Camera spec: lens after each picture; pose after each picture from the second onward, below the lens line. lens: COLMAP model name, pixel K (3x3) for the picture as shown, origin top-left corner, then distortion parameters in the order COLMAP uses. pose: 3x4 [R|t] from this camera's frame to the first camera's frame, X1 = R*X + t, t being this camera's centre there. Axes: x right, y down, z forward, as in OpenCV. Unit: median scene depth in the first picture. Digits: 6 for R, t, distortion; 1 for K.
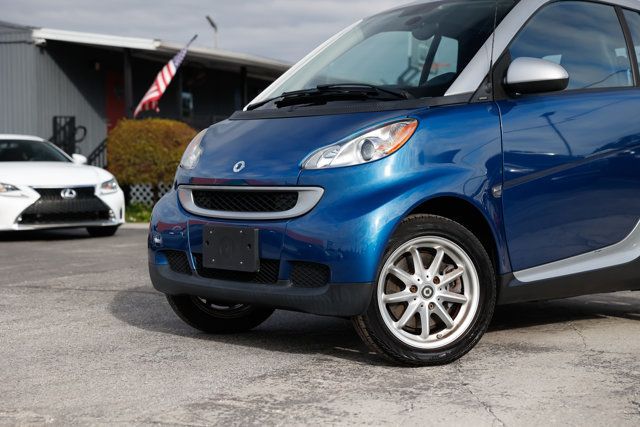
lens RADIAL K [[1210.7, 0, 325.2], [0, 1210.7, 211.8], [0, 0, 1]] dist [0.345552, 0.000000]
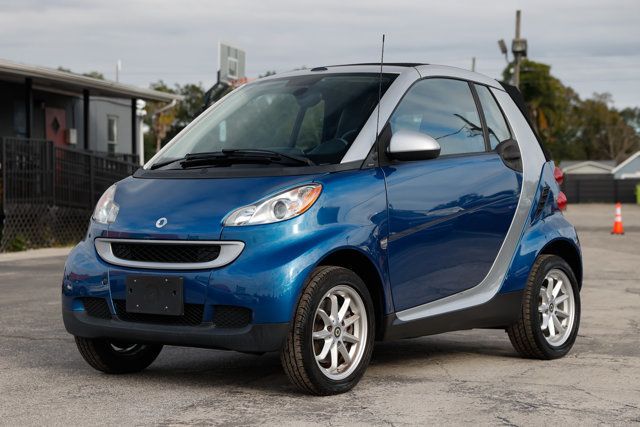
lens RADIAL K [[1435.1, 0, 318.1], [0, 1435.1, 215.1], [0, 0, 1]] dist [0.333882, 0.000000]
pose [[0.986303, 0.003085, 0.164912, -0.150442], [0.000161, 0.999807, -0.019670, -0.018028], [-0.164941, 0.019427, 0.986112, -0.355263]]
